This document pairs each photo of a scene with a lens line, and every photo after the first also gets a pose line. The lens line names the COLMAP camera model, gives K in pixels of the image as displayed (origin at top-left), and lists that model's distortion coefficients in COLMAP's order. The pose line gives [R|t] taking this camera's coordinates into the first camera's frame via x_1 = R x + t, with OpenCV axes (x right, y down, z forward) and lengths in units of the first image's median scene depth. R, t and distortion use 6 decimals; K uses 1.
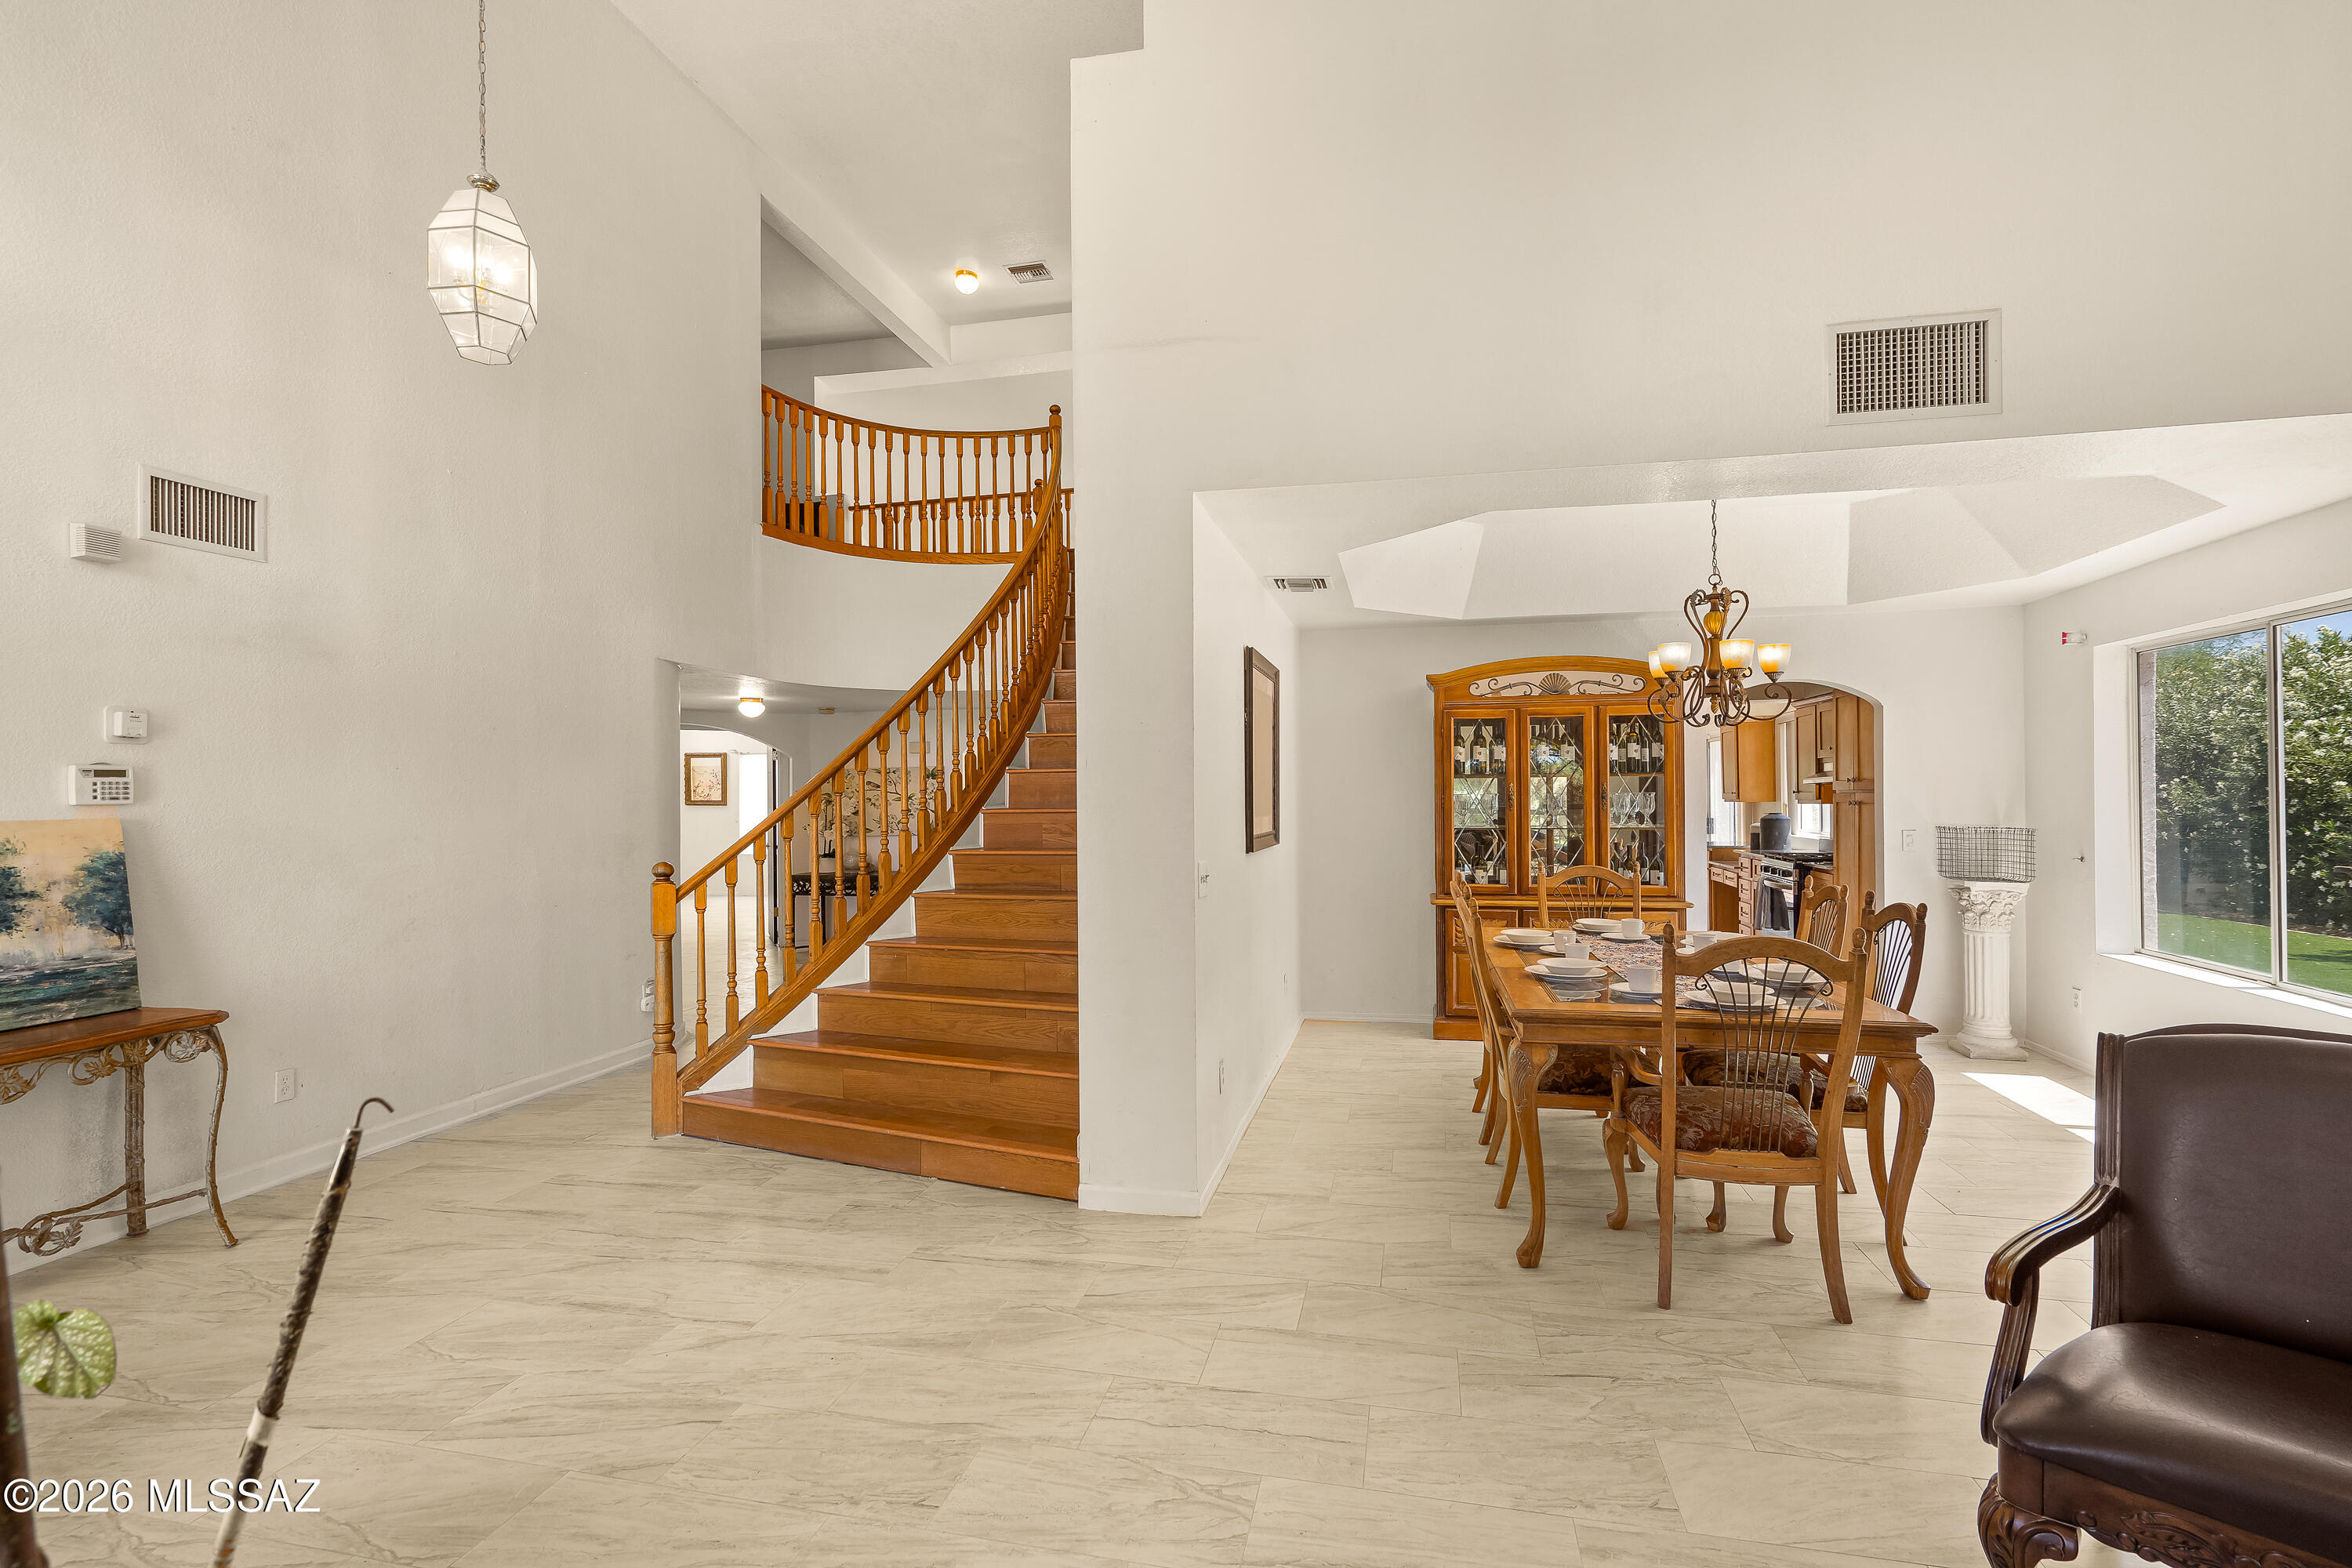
lens RADIAL K [[1089.4, 0, 1176.0], [0, 1089.4, 784.0], [0, 0, 1]] dist [-0.015826, 0.000243]
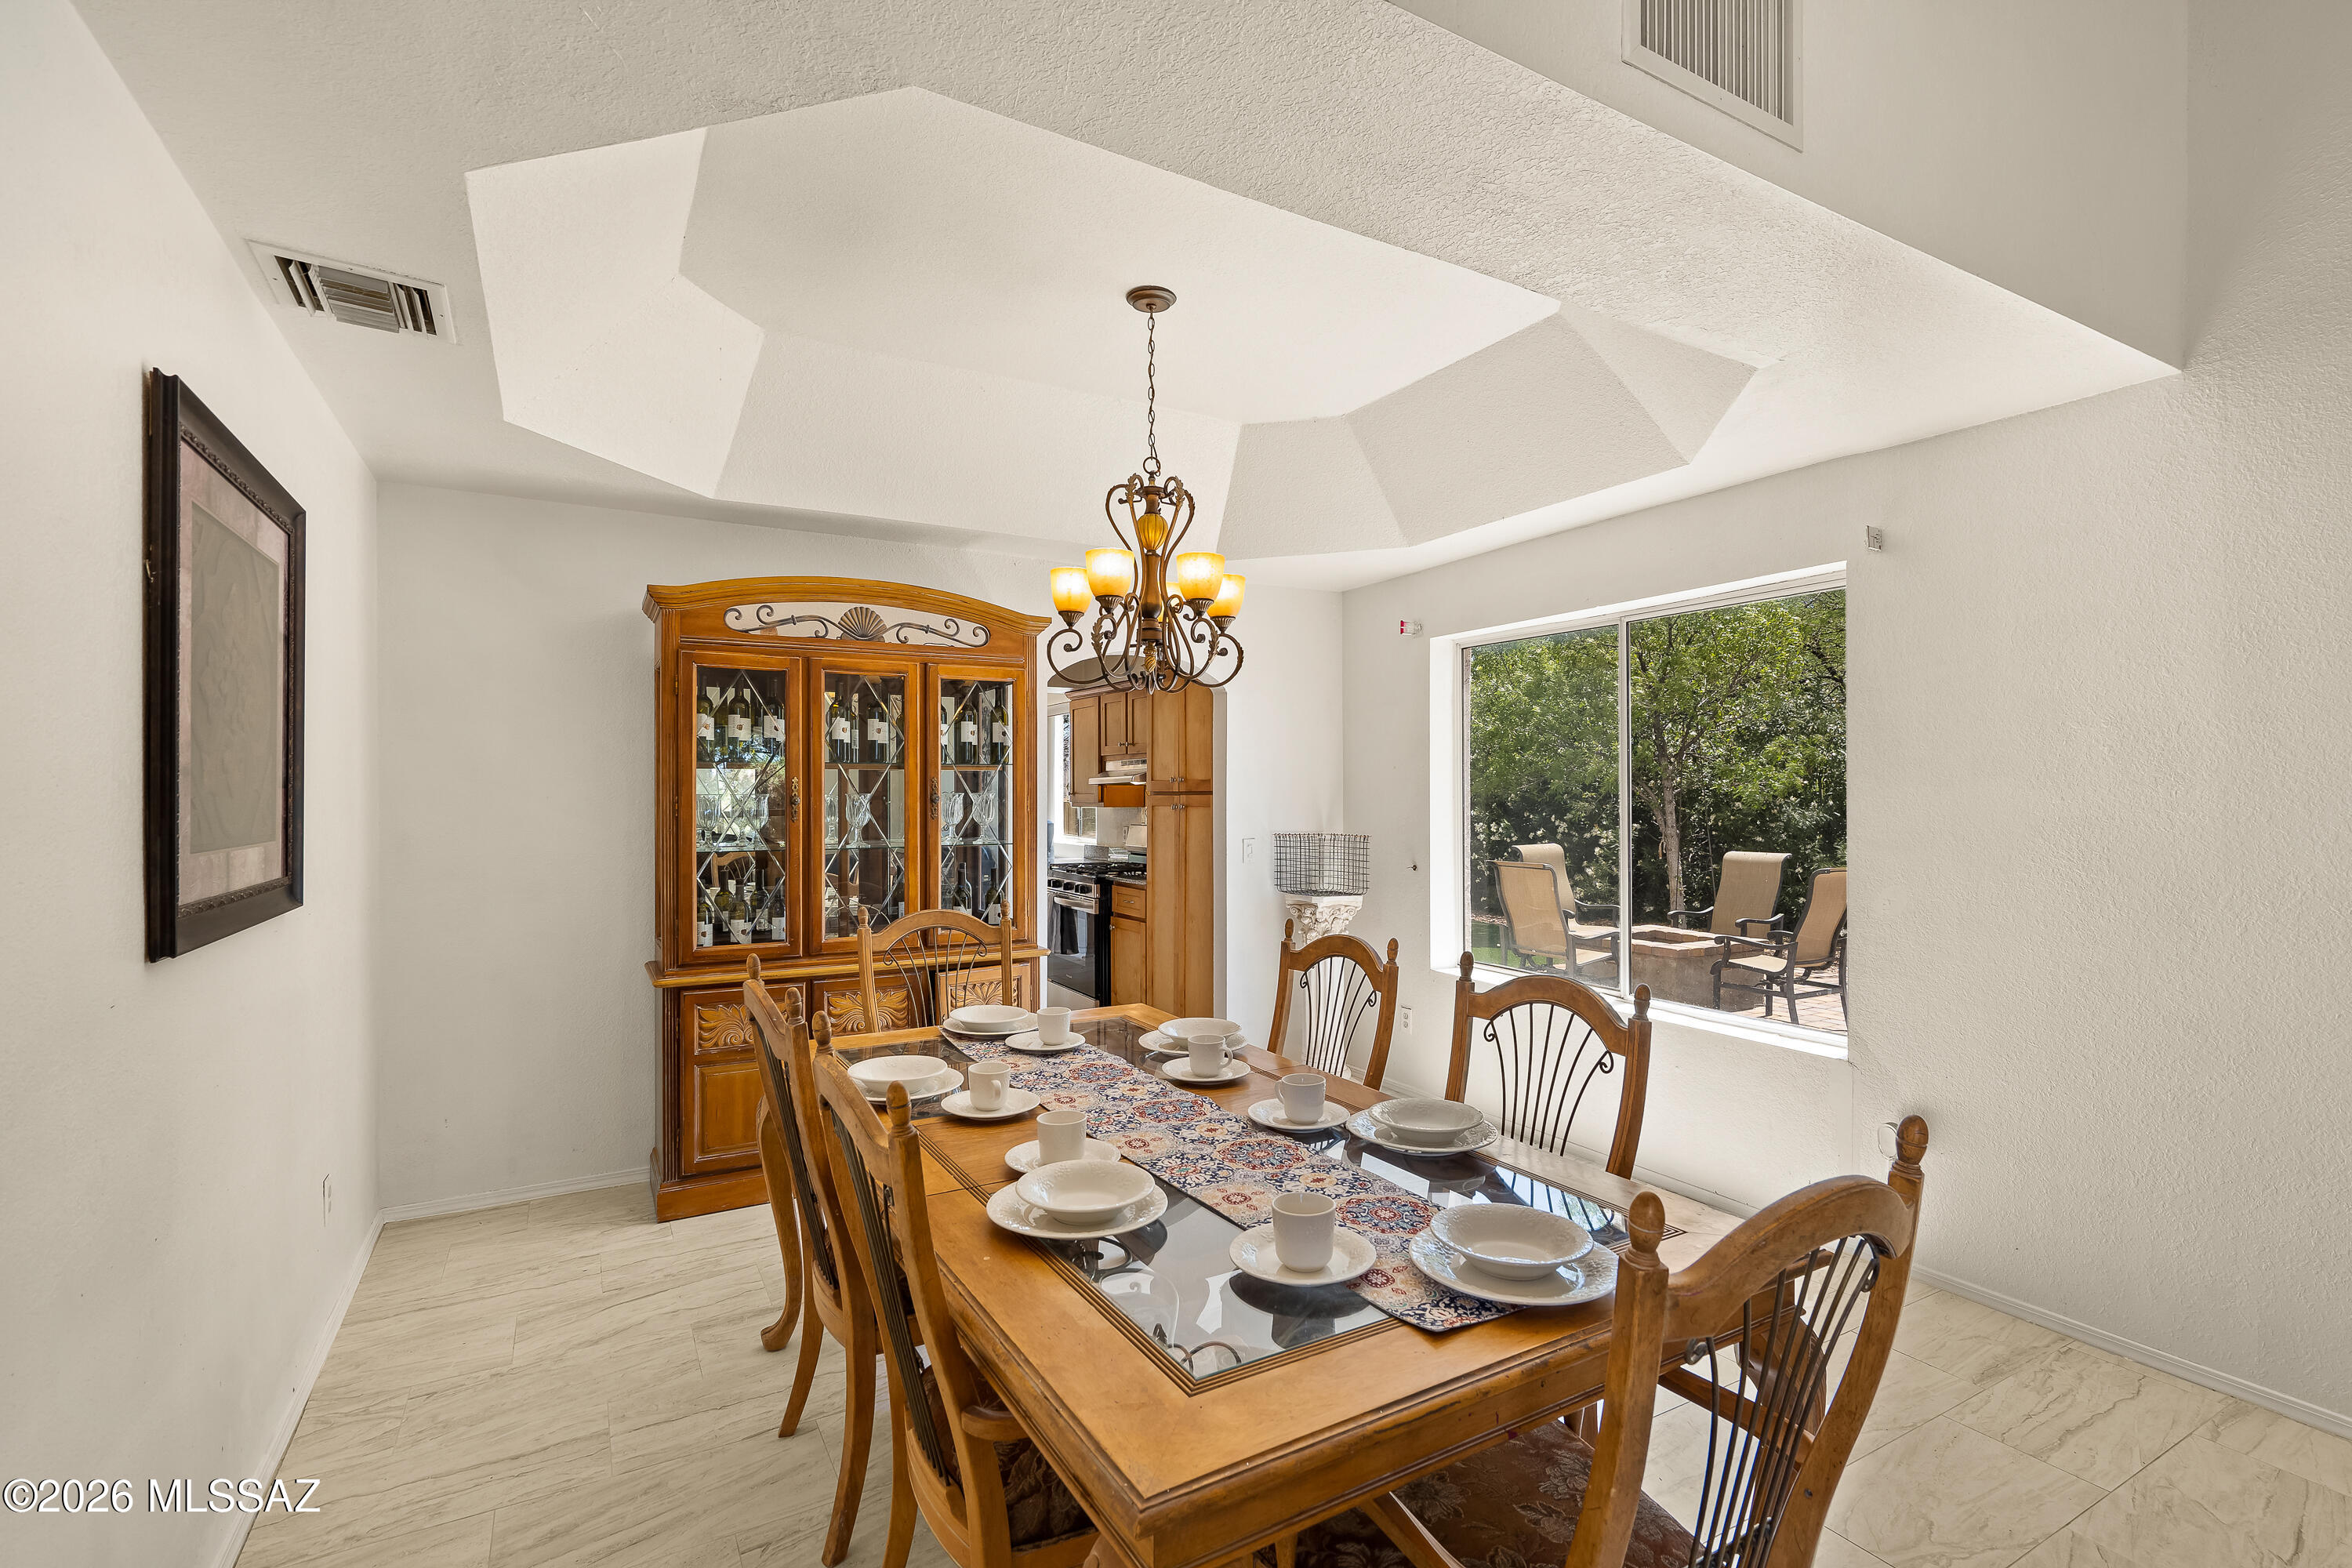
lens RADIAL K [[1080.0, 0, 1160.9], [0, 1080.0, 783.0], [0, 0, 1]] dist [0.001366, -0.000115]
pose [[0.754079, 0.011839, 0.656677, 0.063579], [-0.011648, 0.999921, -0.004652, 0.003308], [-0.656681, -0.004141, 0.754157, 0.407342]]
